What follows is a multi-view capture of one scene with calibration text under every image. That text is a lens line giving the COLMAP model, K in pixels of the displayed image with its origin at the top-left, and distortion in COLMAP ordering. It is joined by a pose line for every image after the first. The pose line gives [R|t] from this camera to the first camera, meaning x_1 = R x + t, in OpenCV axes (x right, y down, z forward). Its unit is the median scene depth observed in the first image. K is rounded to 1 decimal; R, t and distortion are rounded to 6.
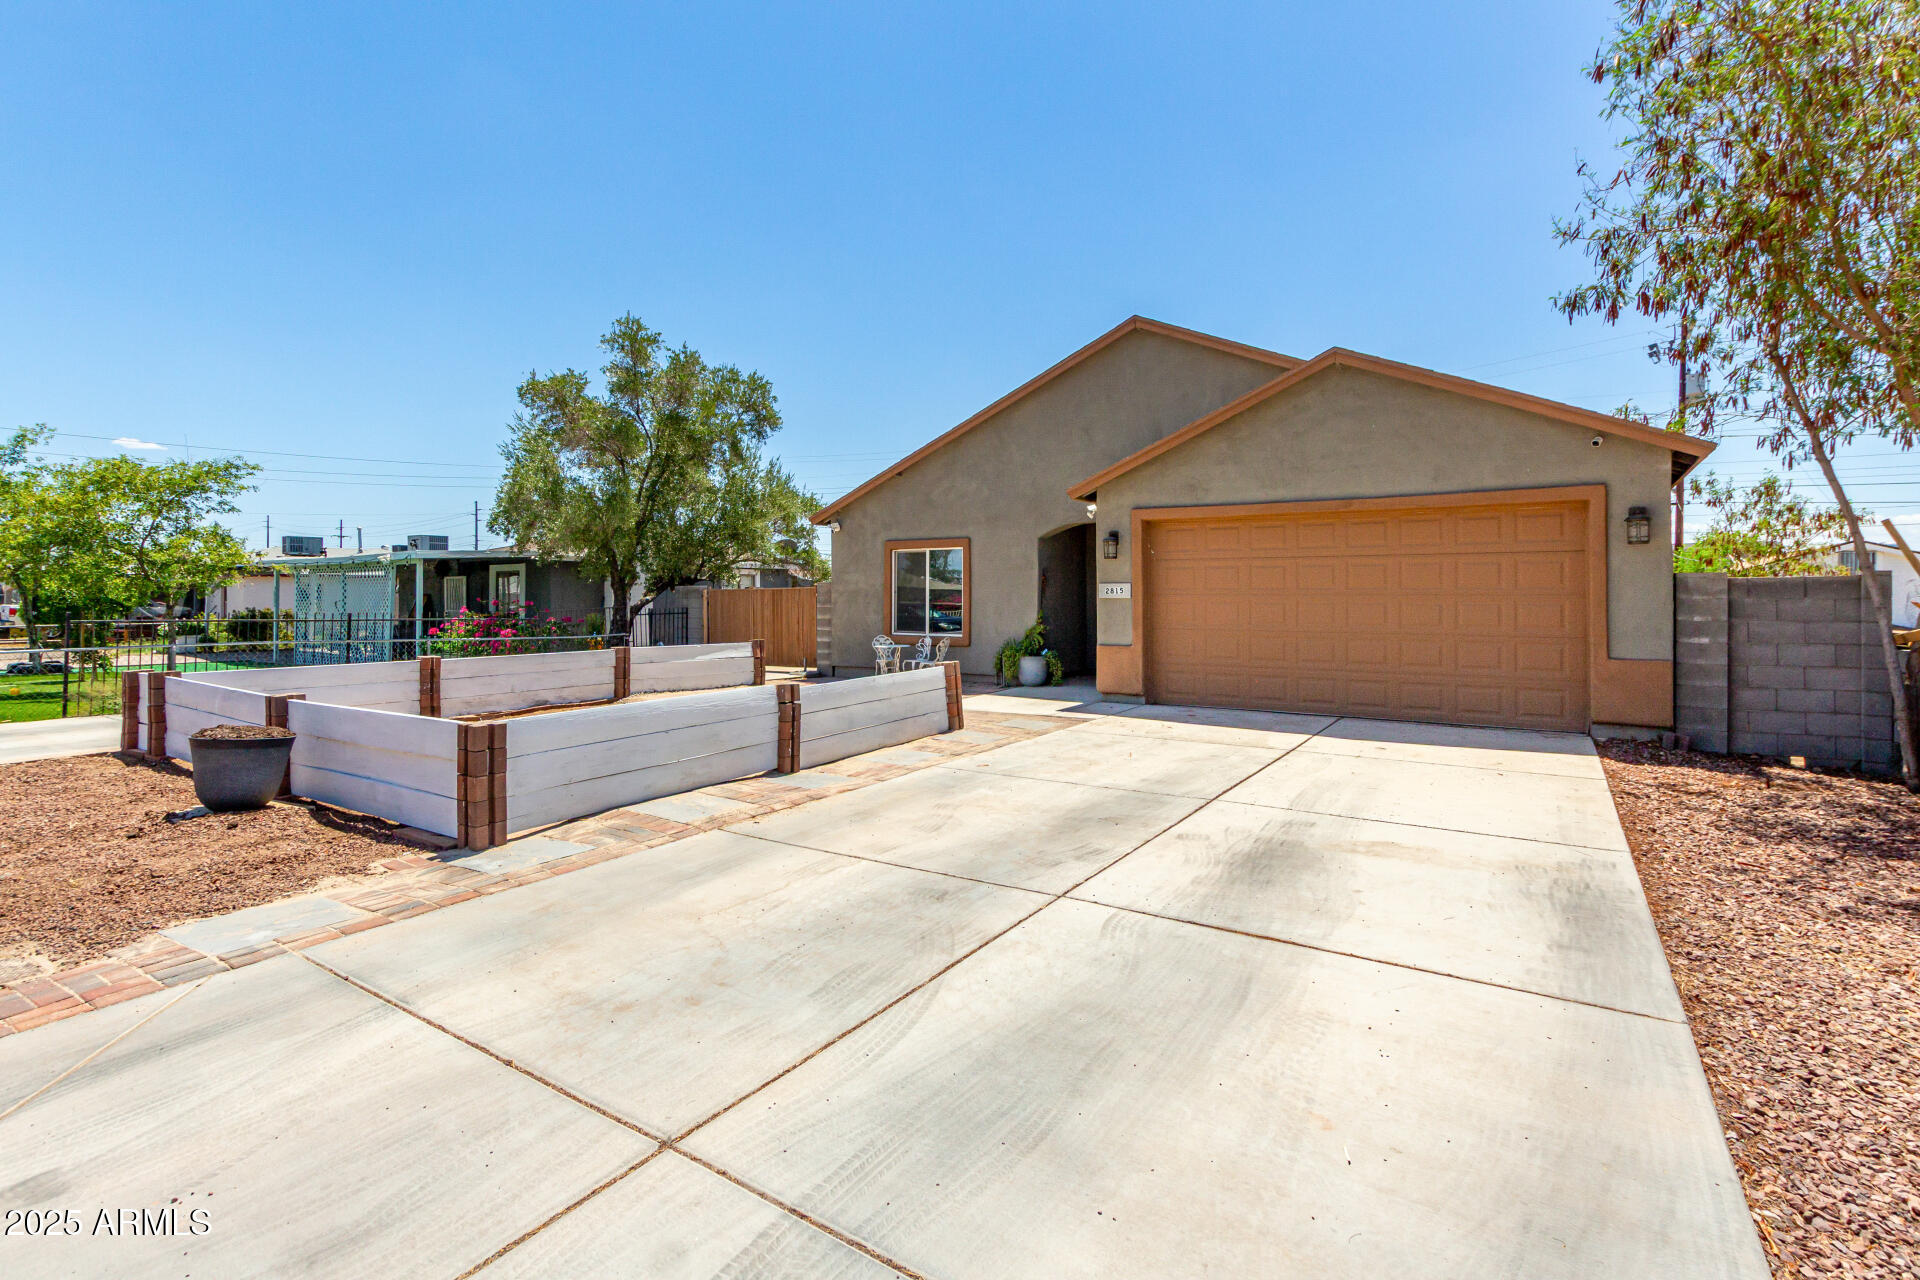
lens RADIAL K [[890.6, 0, 967.0], [0, 890.6, 586.2], [0, 0, 1]] dist [0.000544, 0.000167]
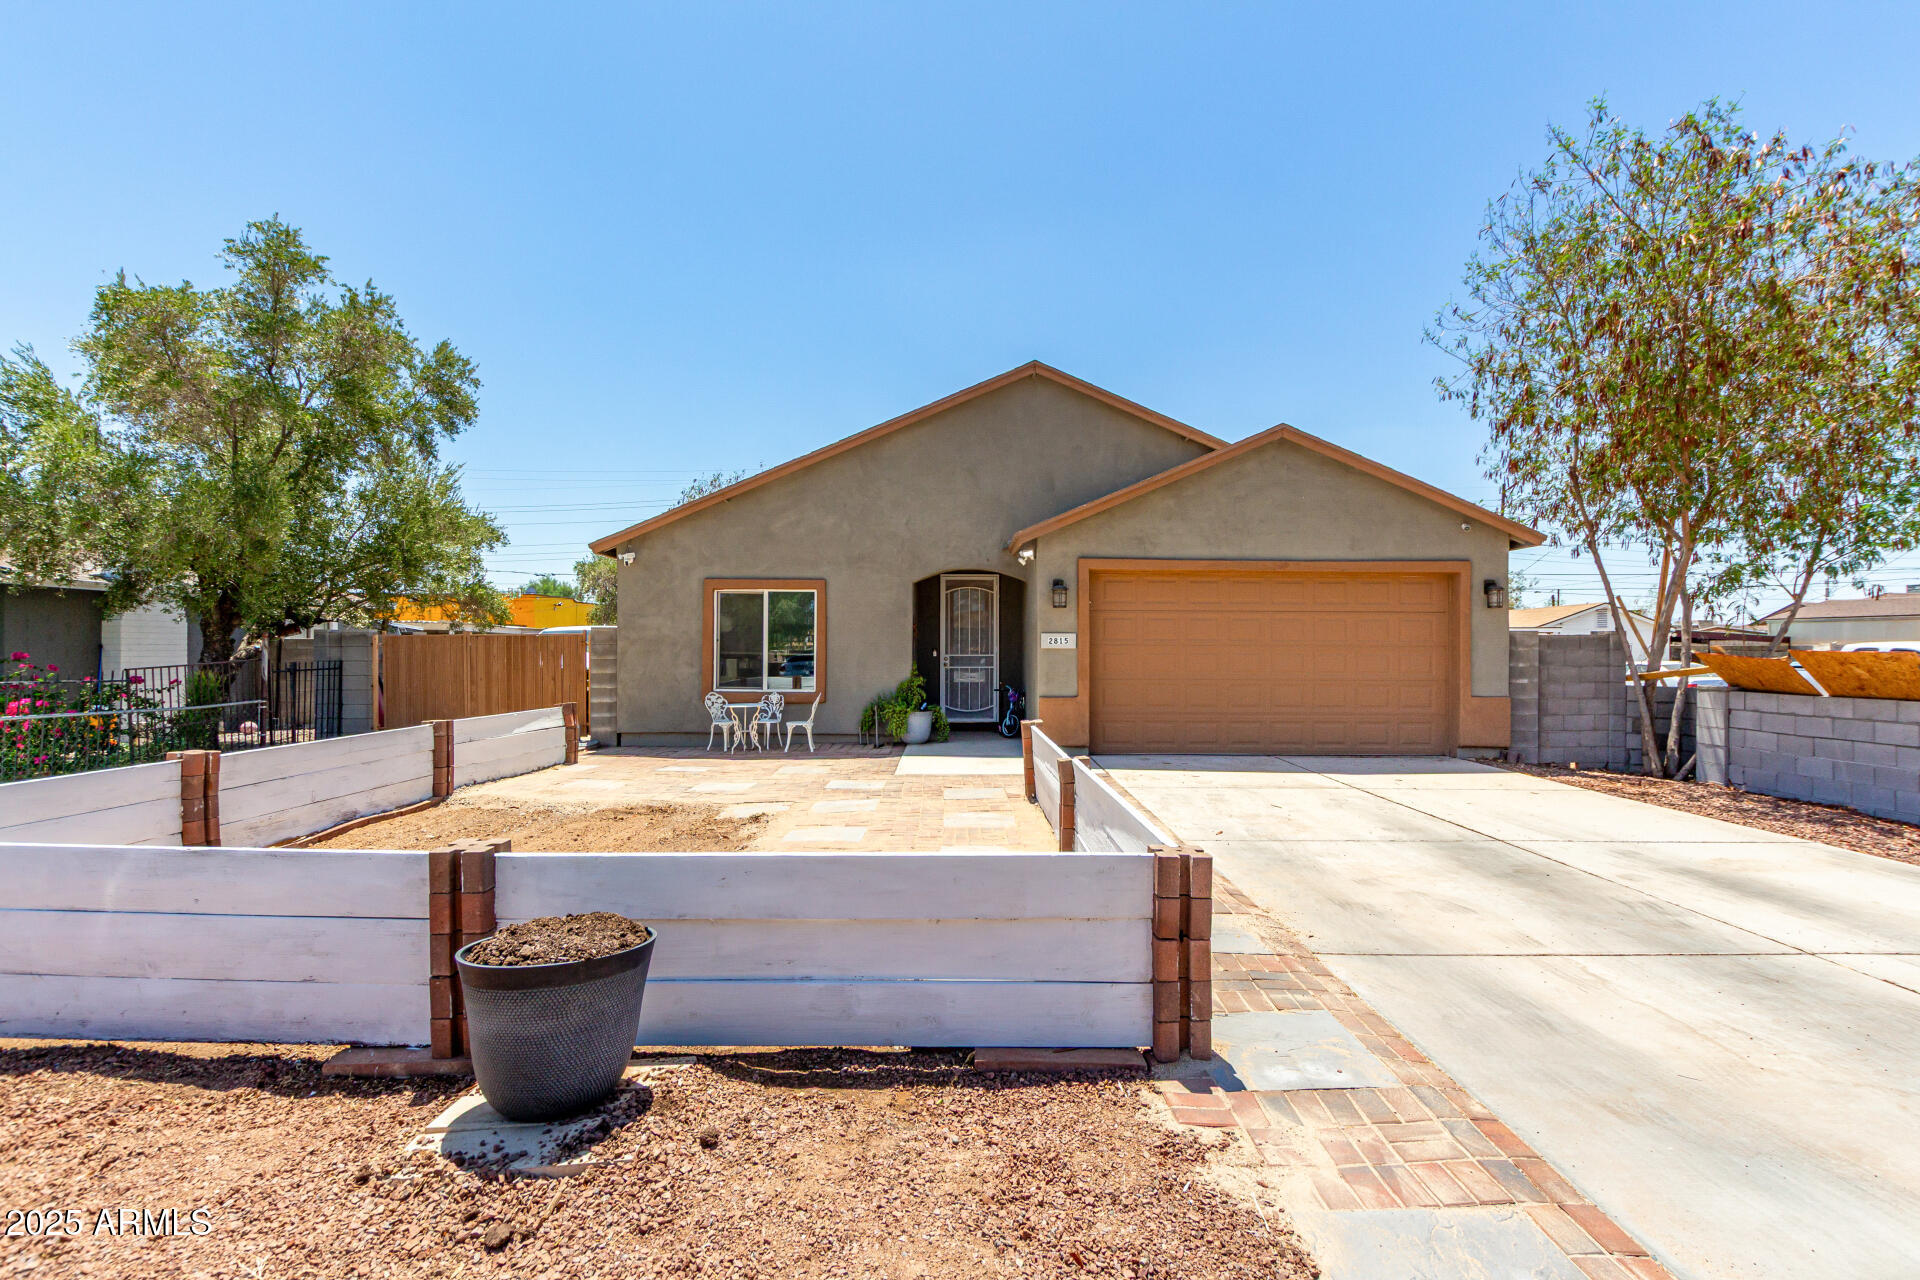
lens RADIAL K [[878.1, 0, 960.0], [0, 878.1, 640.0], [0, 0, 1]] dist [0.006585, 0.000049]
pose [[0.842637, 0.006817, 0.538439, -0.440339], [-0.009547, 0.999952, 0.002280, 0.002844], [-0.538397, -0.007061, 0.842661, 0.248099]]
